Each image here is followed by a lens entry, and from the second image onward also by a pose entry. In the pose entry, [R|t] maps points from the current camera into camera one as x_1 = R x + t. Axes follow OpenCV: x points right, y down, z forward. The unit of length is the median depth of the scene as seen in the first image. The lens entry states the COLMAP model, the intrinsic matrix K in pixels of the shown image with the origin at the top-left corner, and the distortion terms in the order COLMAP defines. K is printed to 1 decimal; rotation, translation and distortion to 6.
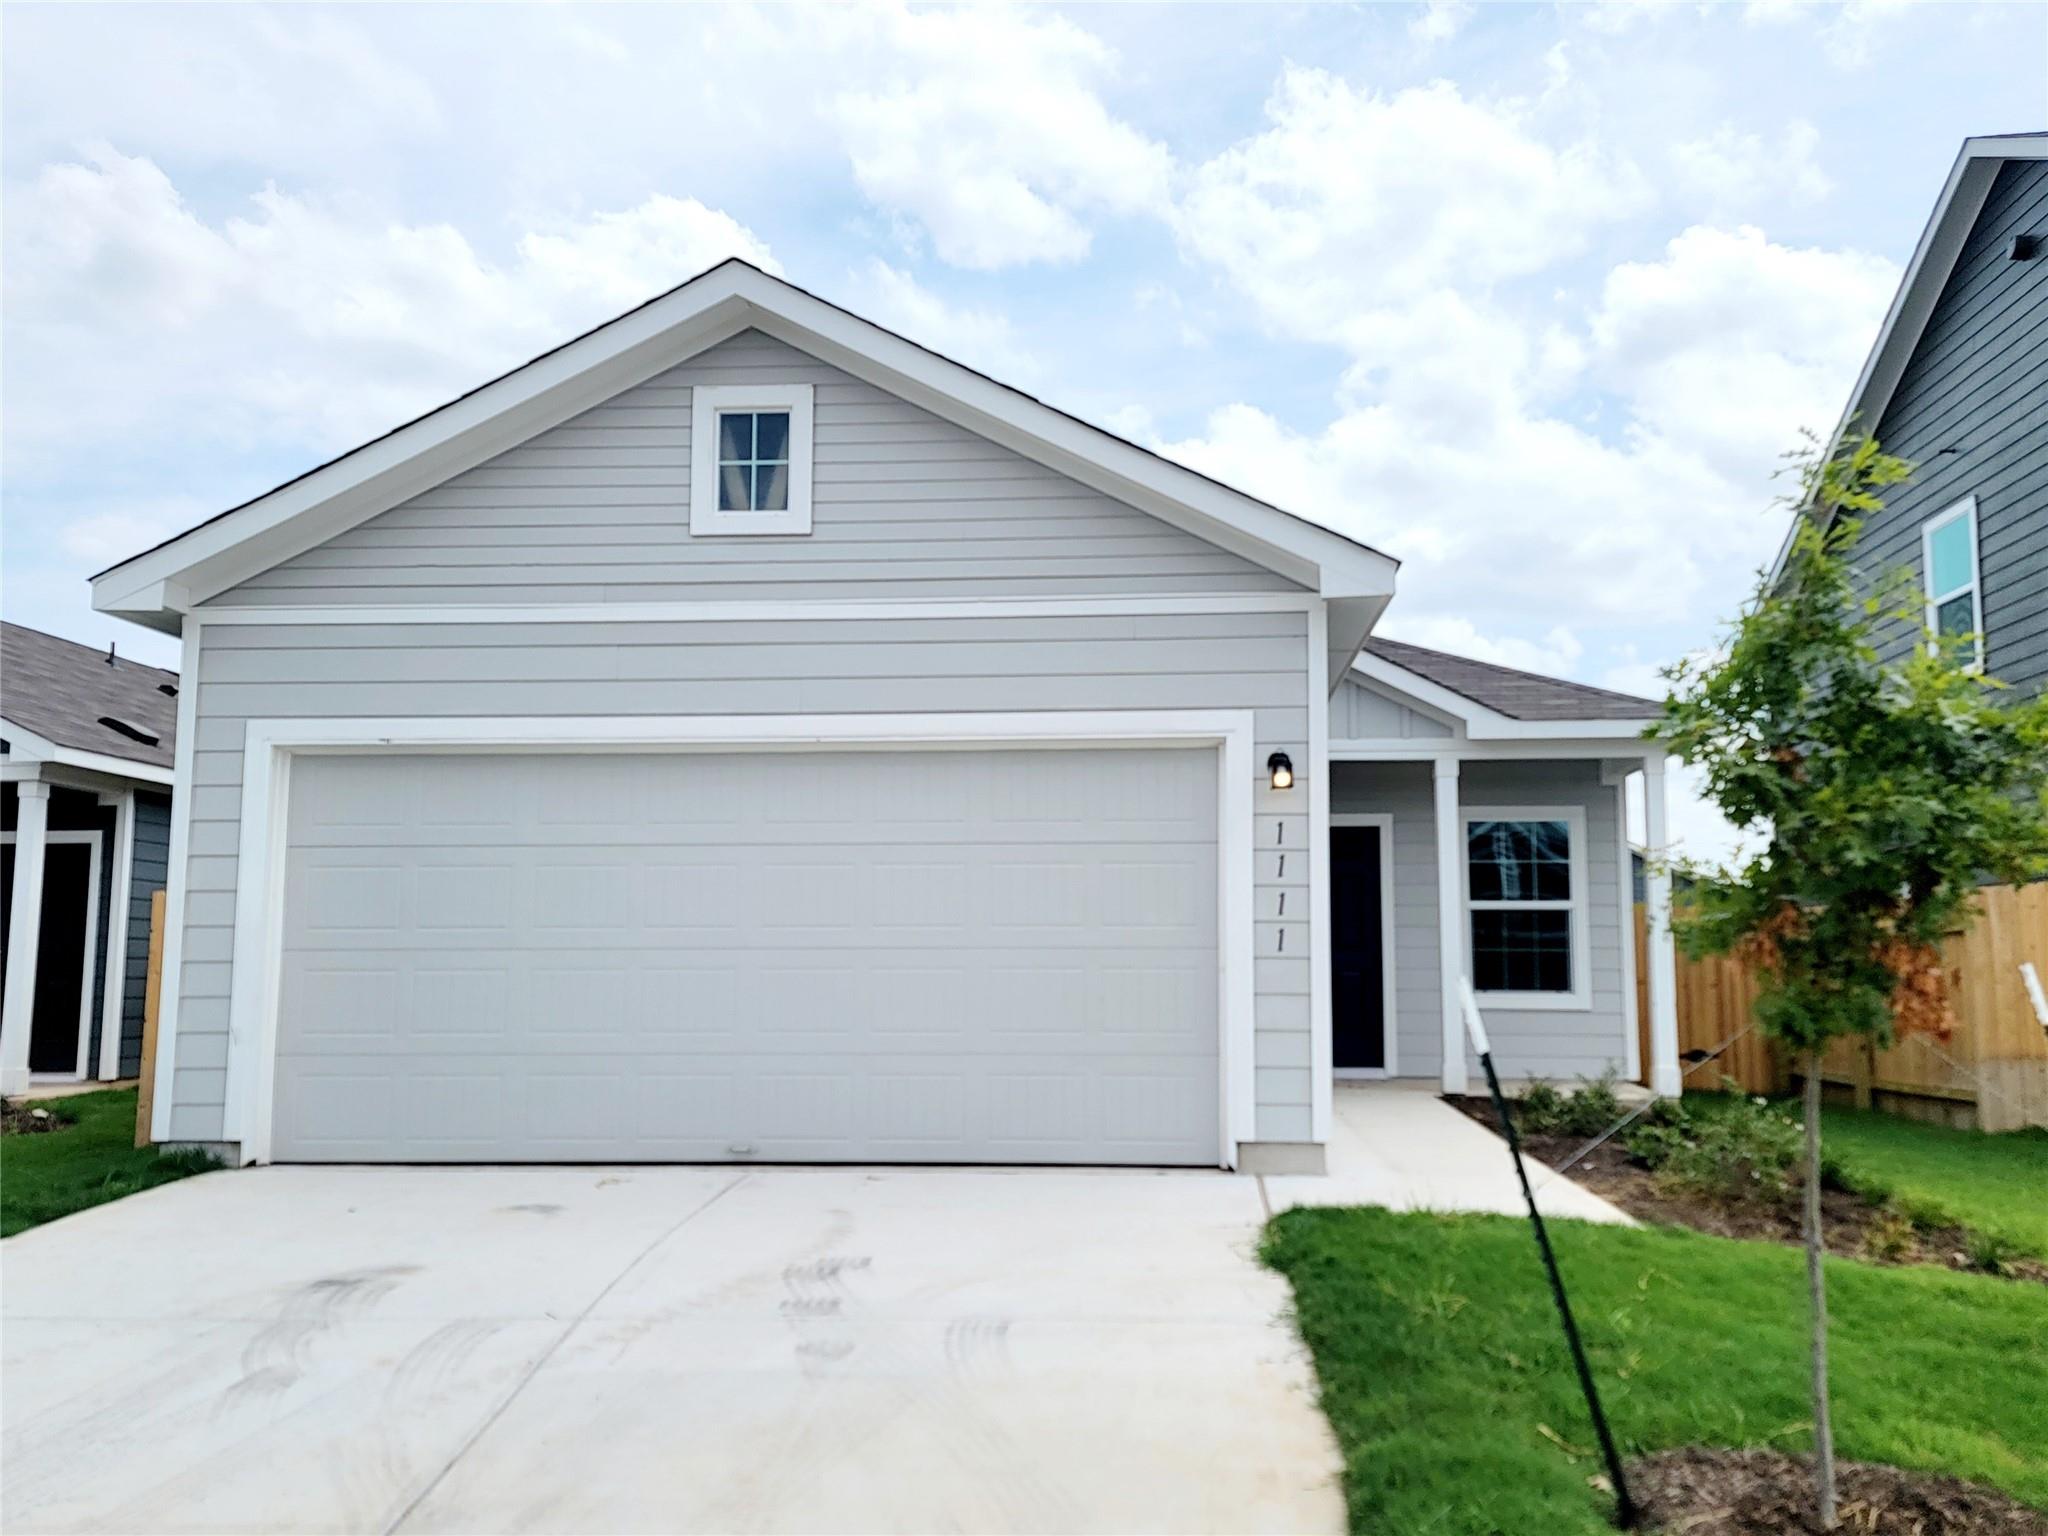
lens RADIAL K [[1793.6, 0, 1016.7], [0, 1793.6, 762.3], [0, 0, 1]] dist [0.050359, -0.006998]
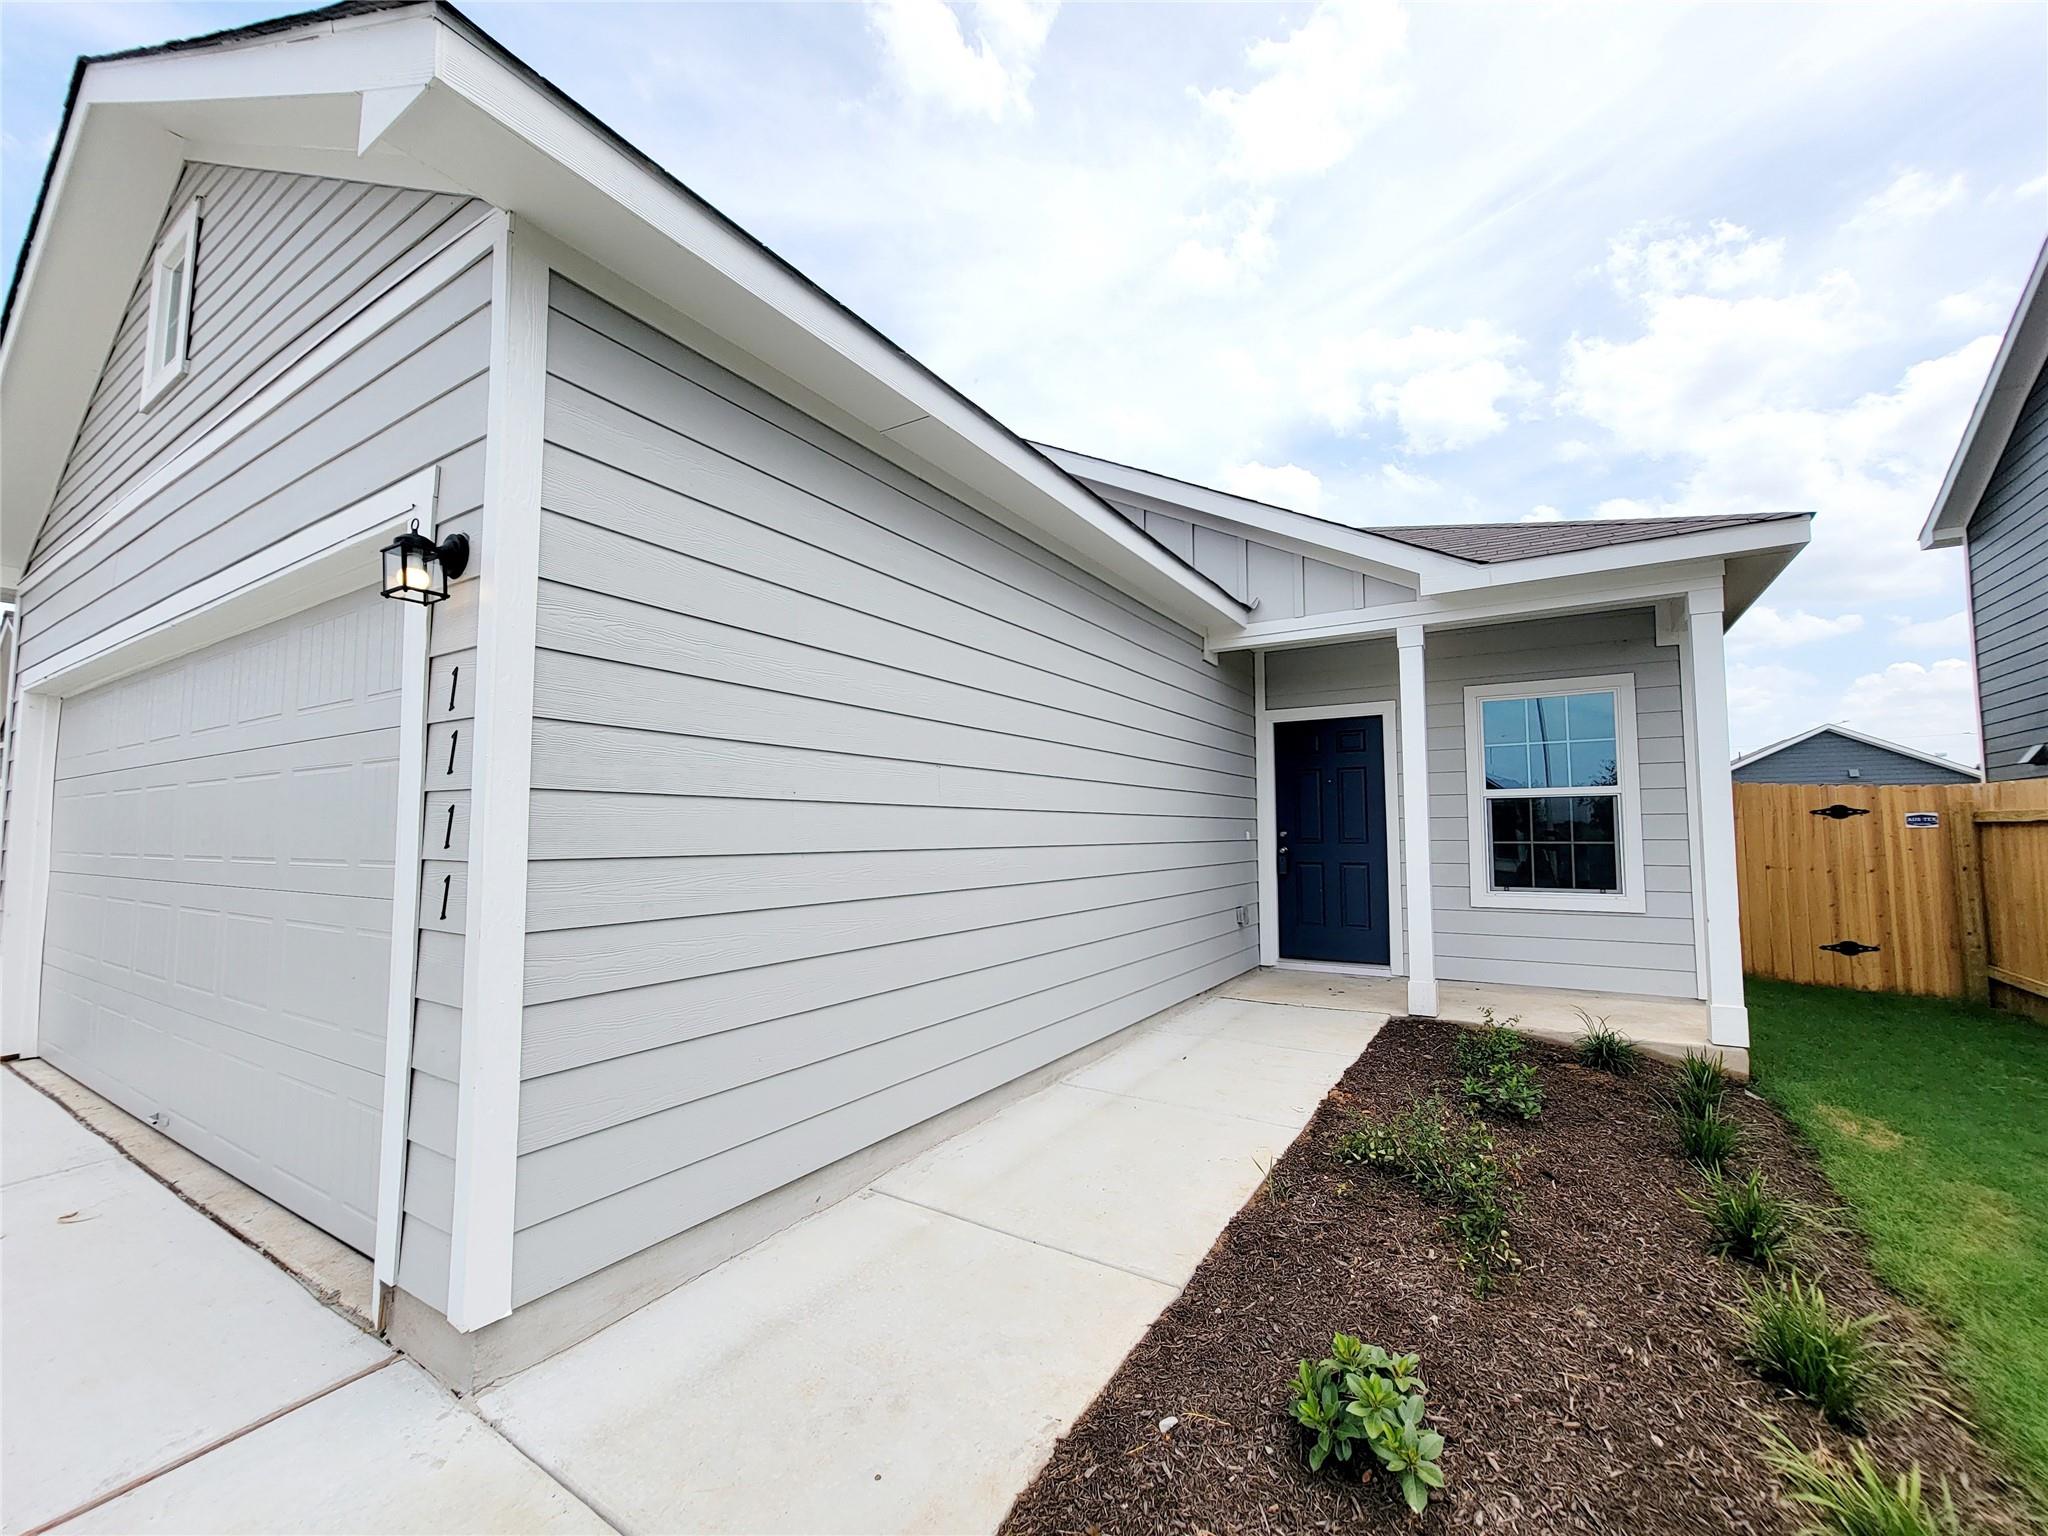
lens RADIAL K [[832.0, 0, 1027.4], [0, 832.0, 777.6], [0, 0, 1]] dist [-0.001214, -0.000658]
pose [[0.887208, -0.035999, -0.459963, 0.251697], [0.062277, 0.997171, 0.042080, 0.040692], [0.457147, -0.065978, 0.886940, 0.545913]]
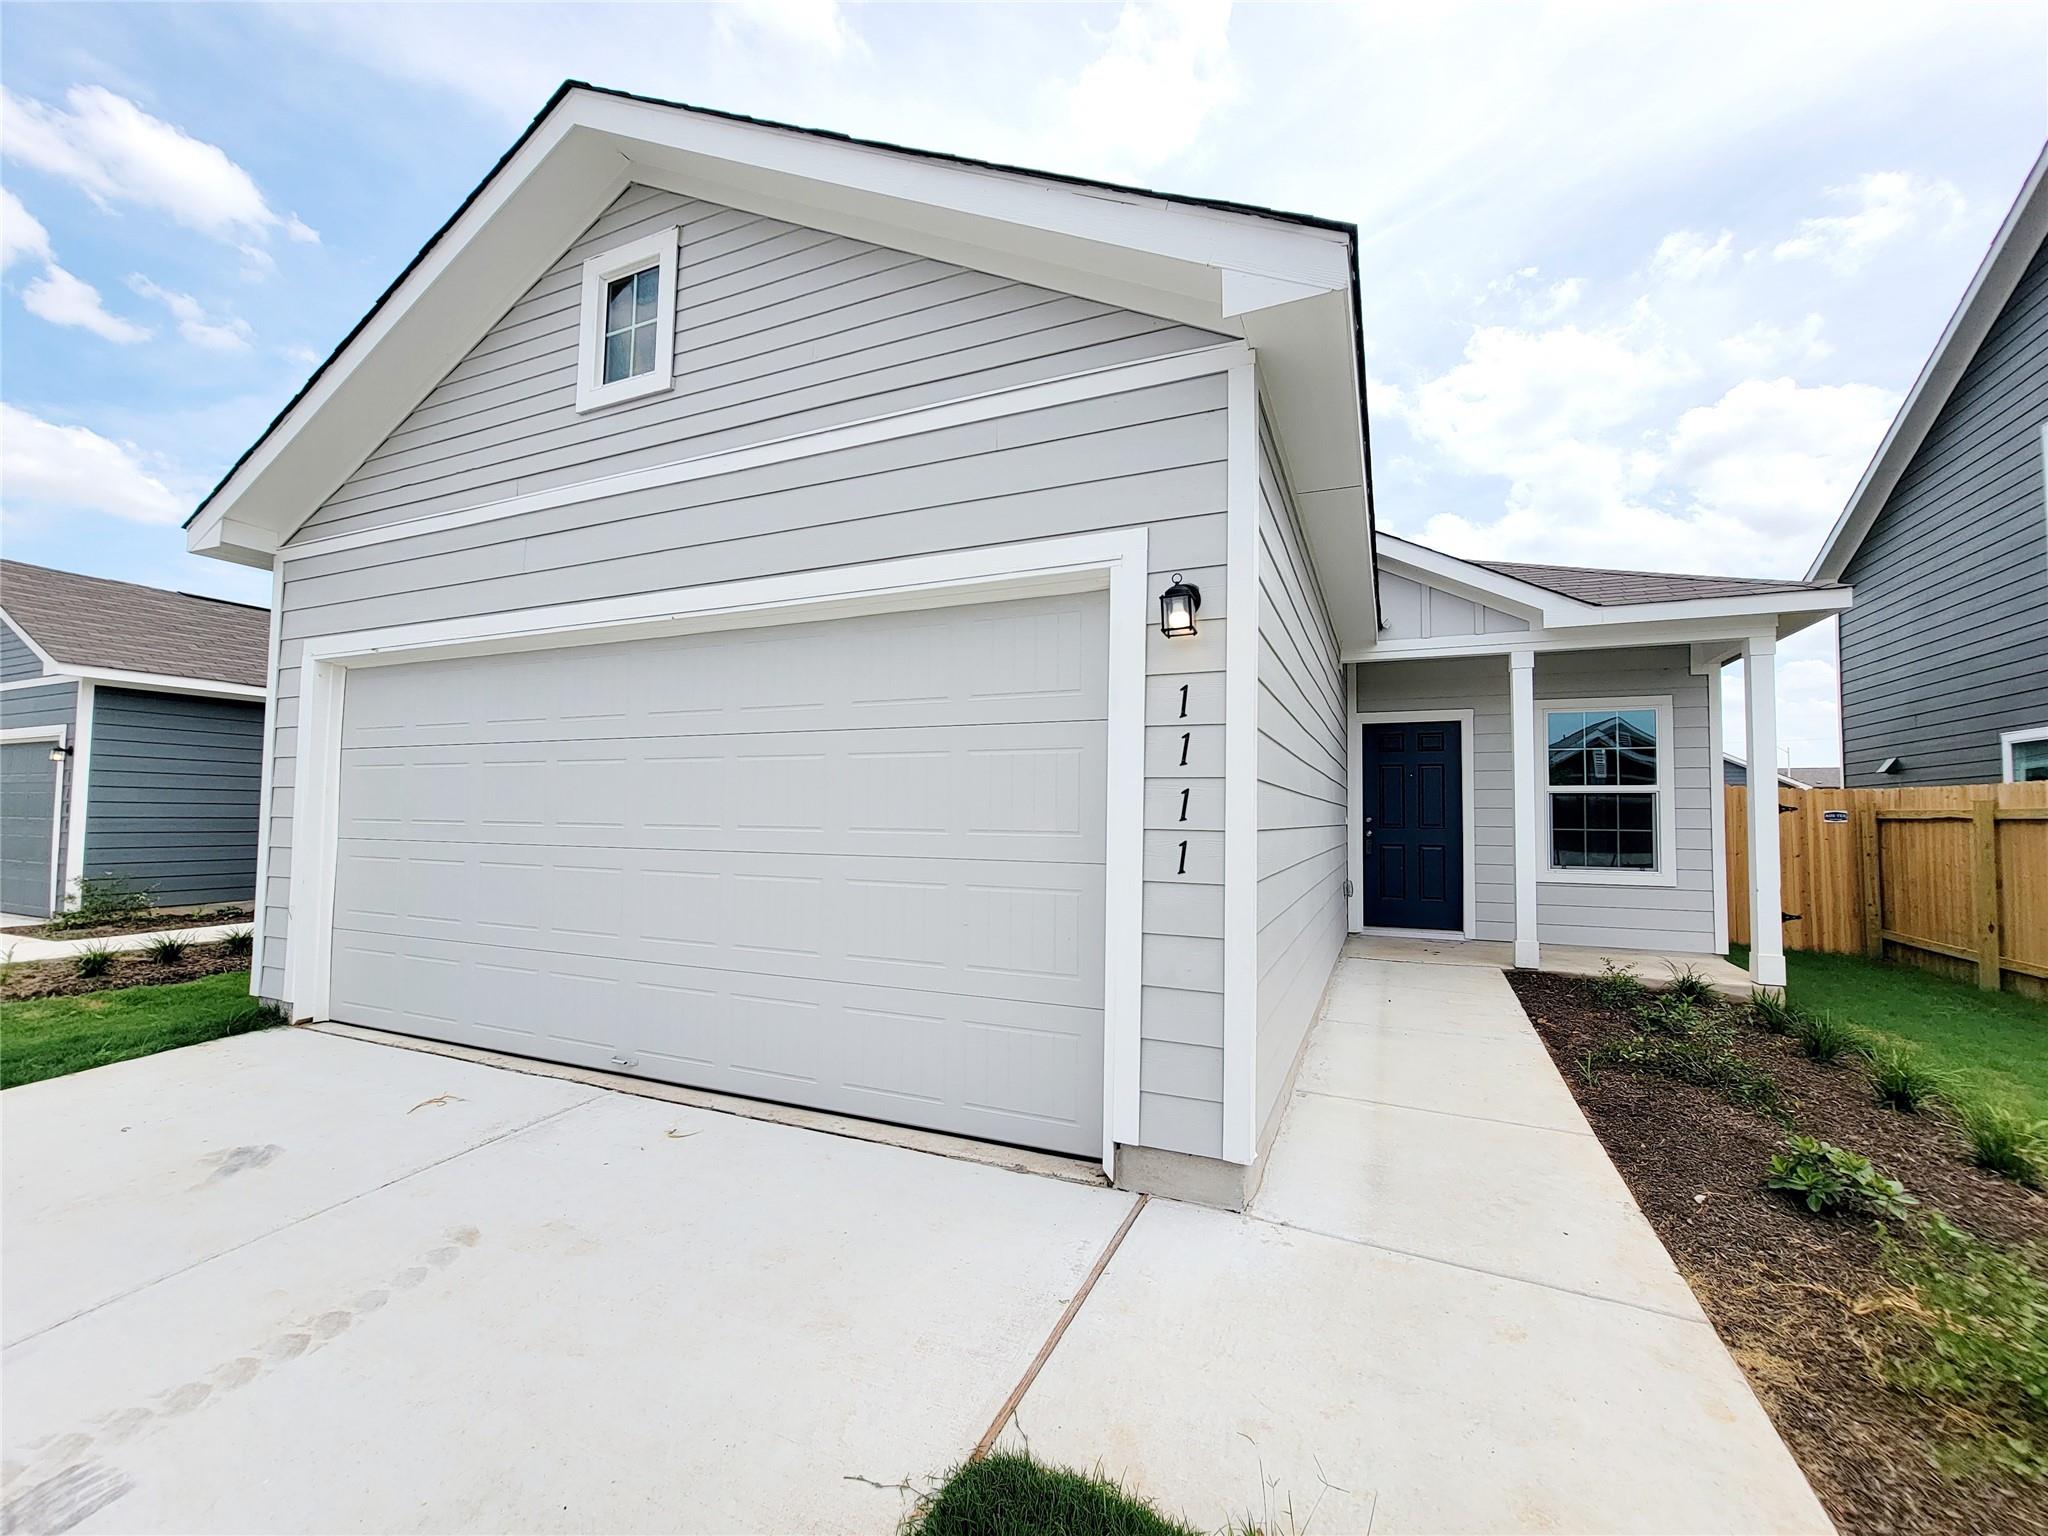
lens RADIAL K [[832.0, 0, 1037.8], [0, 832.0, 779.9], [0, 0, 1]] dist [-0.001214, -0.000658]
pose [[0.944533, -0.005604, -0.328369, 0.127921], [0.030710, 0.996980, 0.071323, 0.028493], [0.326978, -0.077451, 0.941853, 0.434970]]
